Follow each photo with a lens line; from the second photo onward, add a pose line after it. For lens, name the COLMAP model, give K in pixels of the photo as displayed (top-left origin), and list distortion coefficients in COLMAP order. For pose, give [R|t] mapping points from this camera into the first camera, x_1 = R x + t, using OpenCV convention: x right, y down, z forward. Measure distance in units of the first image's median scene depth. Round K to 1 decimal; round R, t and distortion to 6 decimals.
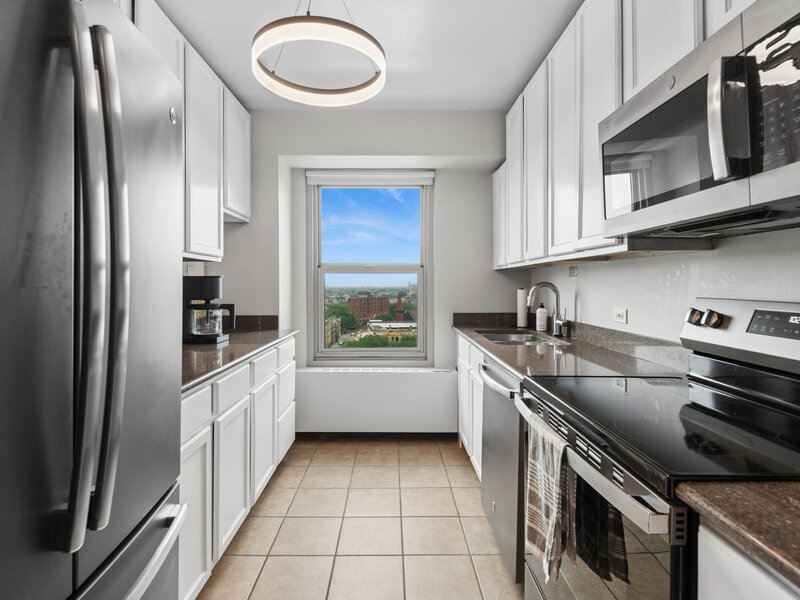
lens RADIAL K [[407.2, 0, 420.5], [0, 407.2, 295.3], [0, 0, 1]] dist [0.026988, -0.019587]
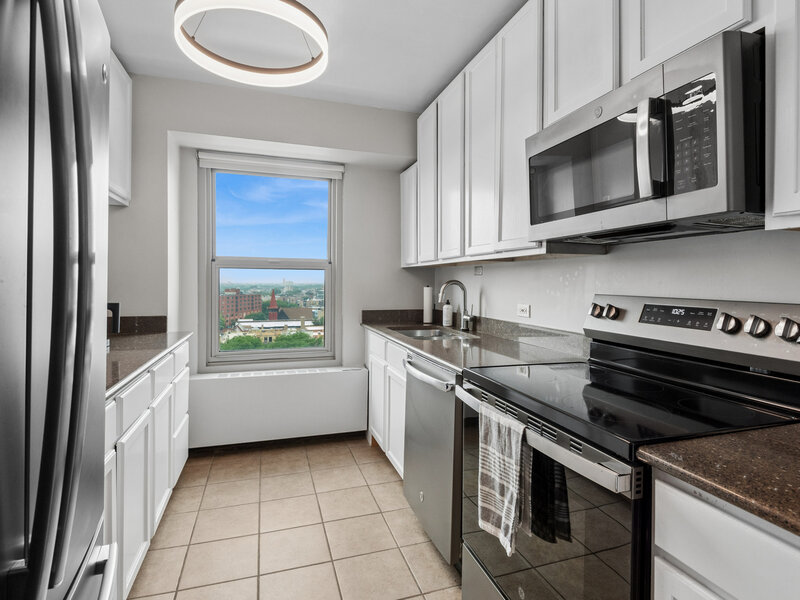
lens RADIAL K [[407.2, 0, 423.8], [0, 407.2, 293.6], [0, 0, 1]] dist [0.026988, -0.019587]
pose [[0.954444, -0.001511, 0.298386, -0.113562], [0.000720, 0.999996, 0.002762, -0.000085], [-0.298389, -0.002422, 0.954441, 0.011787]]
